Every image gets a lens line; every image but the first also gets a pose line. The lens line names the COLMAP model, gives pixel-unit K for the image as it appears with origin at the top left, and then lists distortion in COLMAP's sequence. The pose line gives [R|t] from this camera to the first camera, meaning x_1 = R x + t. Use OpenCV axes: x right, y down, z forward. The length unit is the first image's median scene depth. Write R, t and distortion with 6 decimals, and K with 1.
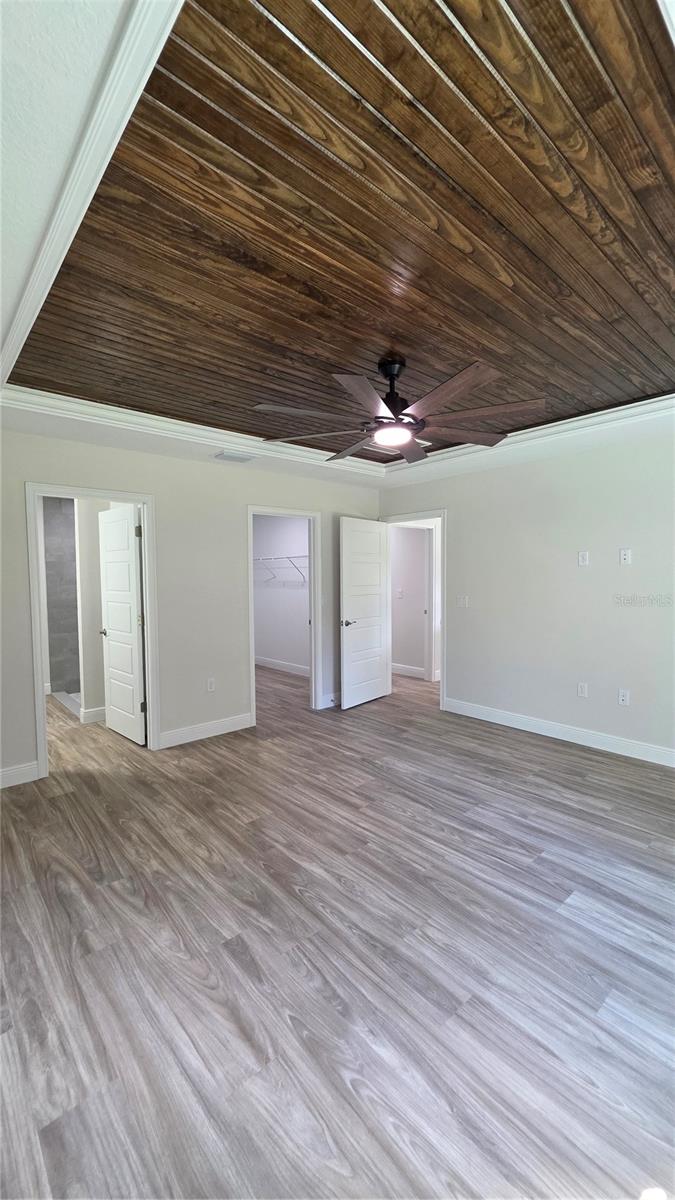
lens RADIAL K [[482.0, 0, 337.5], [0, 482.0, 600.0], [0, 0, 1]] dist [-0.001840, -0.000115]
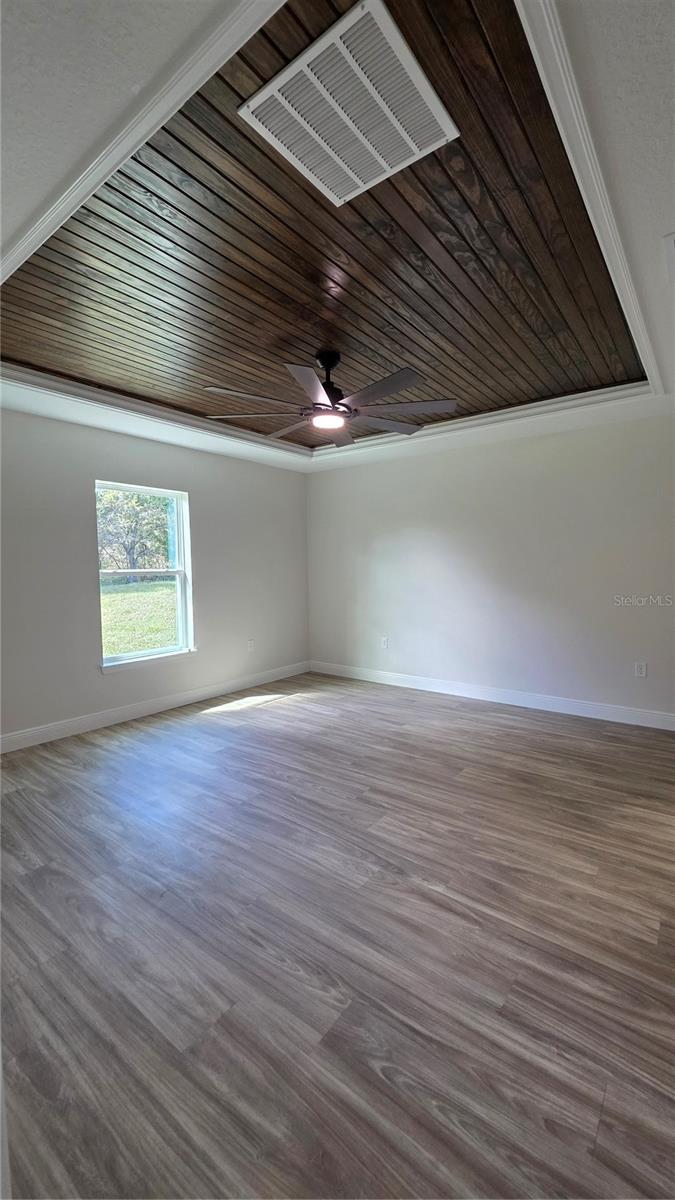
lens RADIAL K [[482.0, 0, 337.5], [0, 482.0, 600.0], [0, 0, 1]] dist [-0.001840, -0.000115]
pose [[-0.982110, 0.033208, -0.185356, 0.265340], [0.010538, 0.992477, 0.121974, -0.053902], [0.188013, 0.117839, -0.975072, 1.816075]]
